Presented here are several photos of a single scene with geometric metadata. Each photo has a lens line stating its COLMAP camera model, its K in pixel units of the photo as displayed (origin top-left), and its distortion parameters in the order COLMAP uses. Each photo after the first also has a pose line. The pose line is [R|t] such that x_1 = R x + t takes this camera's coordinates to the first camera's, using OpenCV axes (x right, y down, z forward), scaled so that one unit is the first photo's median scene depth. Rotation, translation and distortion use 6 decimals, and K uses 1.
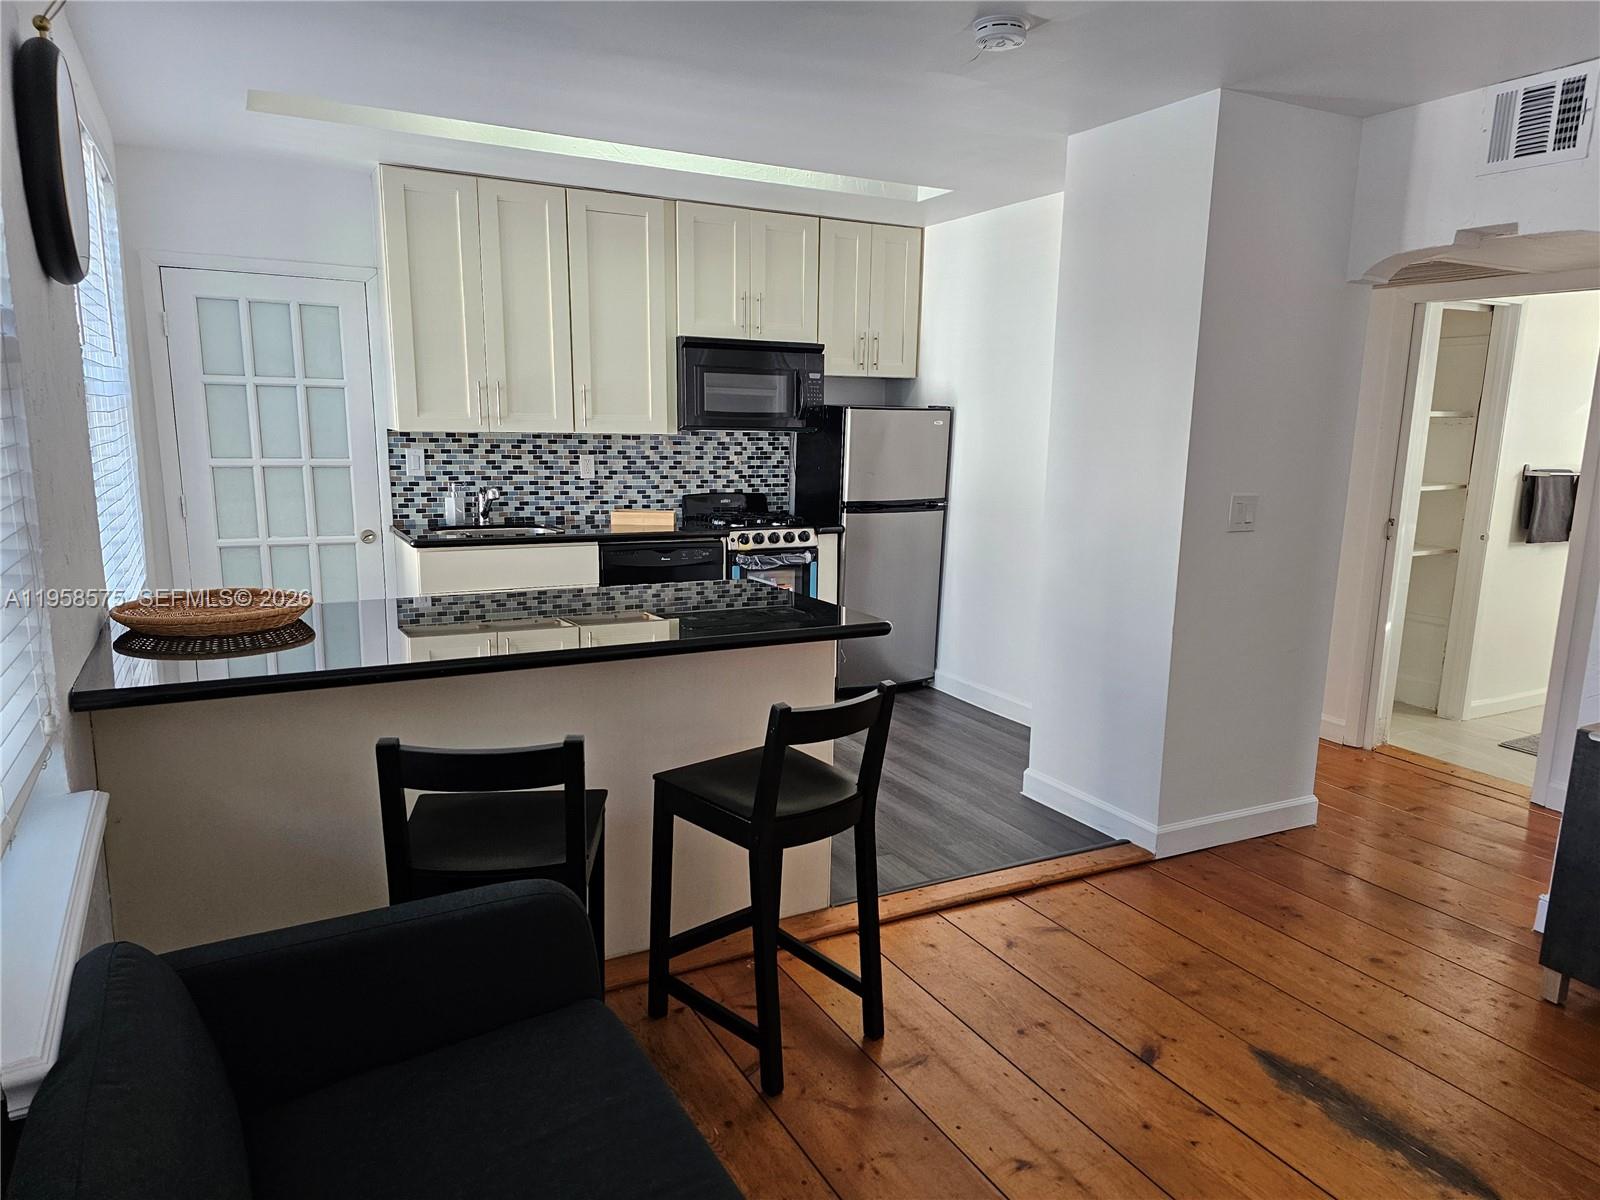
lens RADIAL K [[1064.5, 0, 814.9], [0, 1064.5, 616.7], [0, 0, 1]] dist [0.067267, -0.056503]
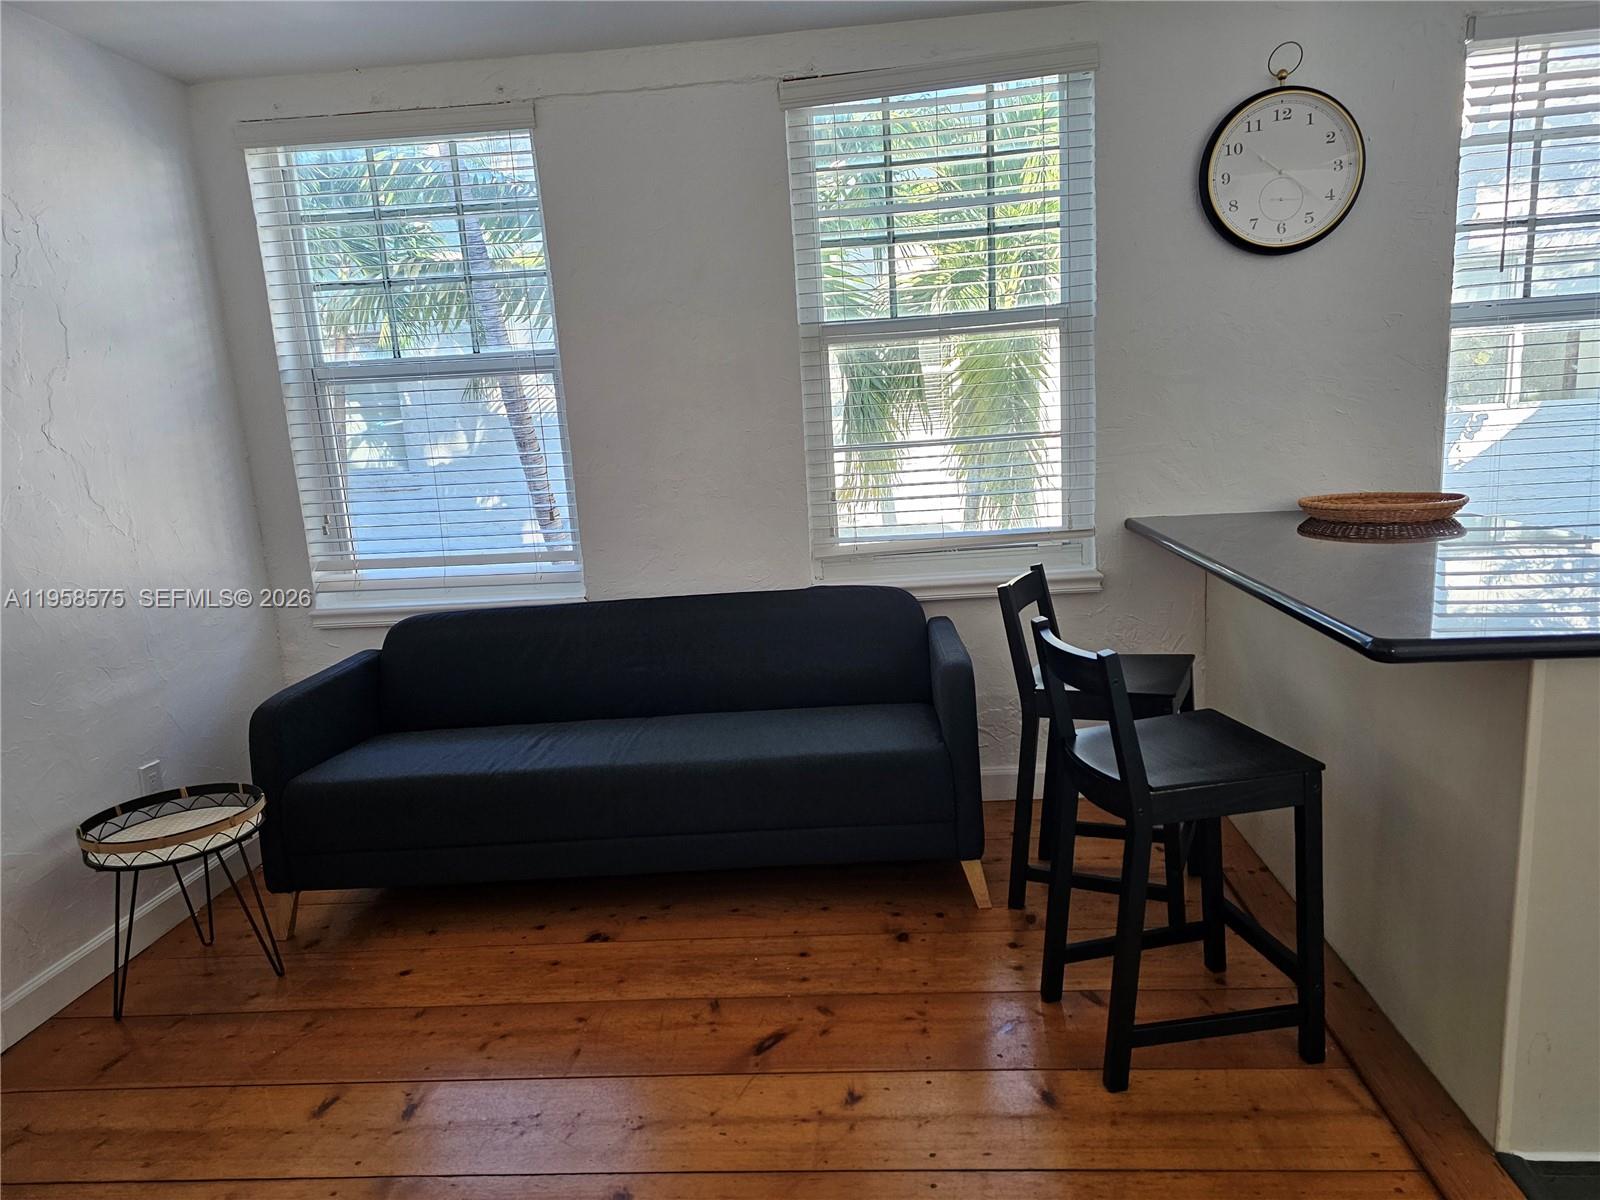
lens RADIAL K [[1064.5, 0, 809.2], [0, 1064.5, 619.4], [0, 0, 1]] dist [0.067267, -0.056503]
pose [[-0.550352, 0.174533, -0.816487, 0.412864], [-0.101805, 0.956583, 0.273101, -0.078084], [0.828703, 0.233424, -0.508689, 0.597450]]
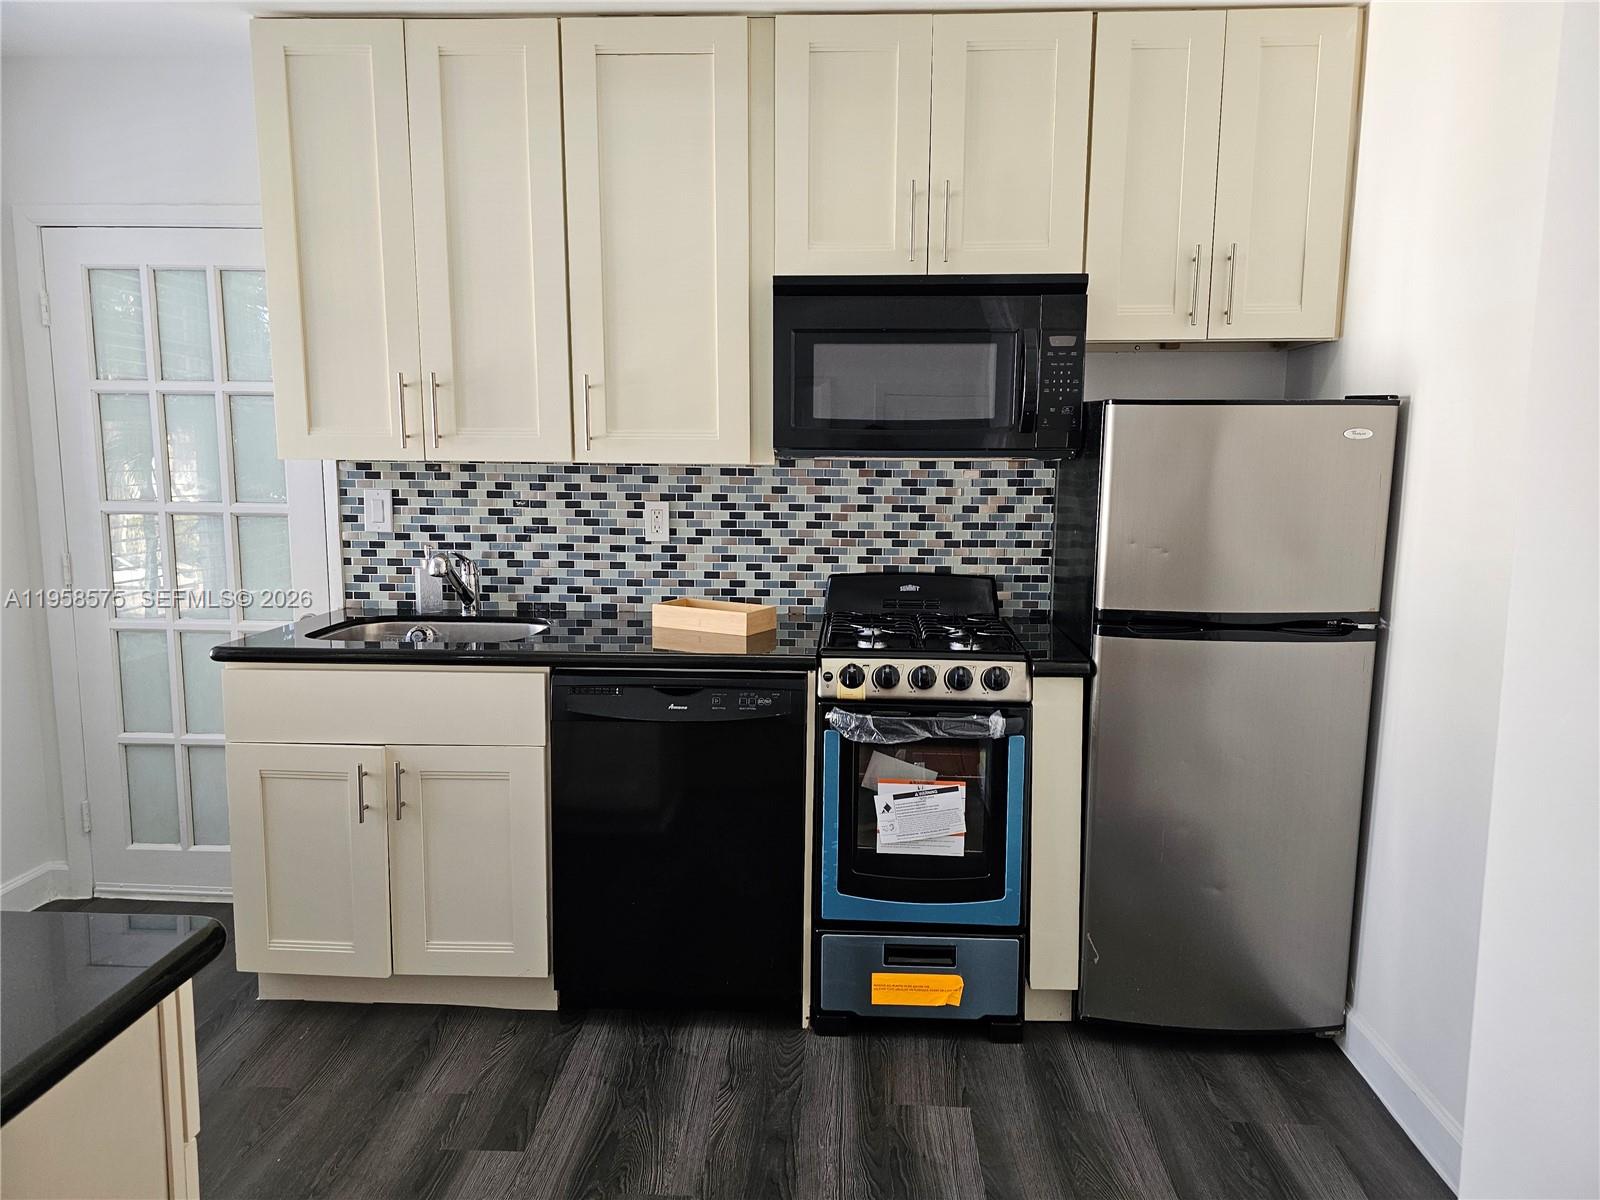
lens RADIAL K [[1064.5, 0, 818.7], [0, 1064.5, 591.3], [0, 0, 1]] dist [0.067267, -0.056503]
pose [[0.859794, 0.055047, -0.507665, 0.170460], [-0.087230, 0.995393, -0.039804, -0.094656], [0.503135, 0.078507, 0.860634, 0.595767]]
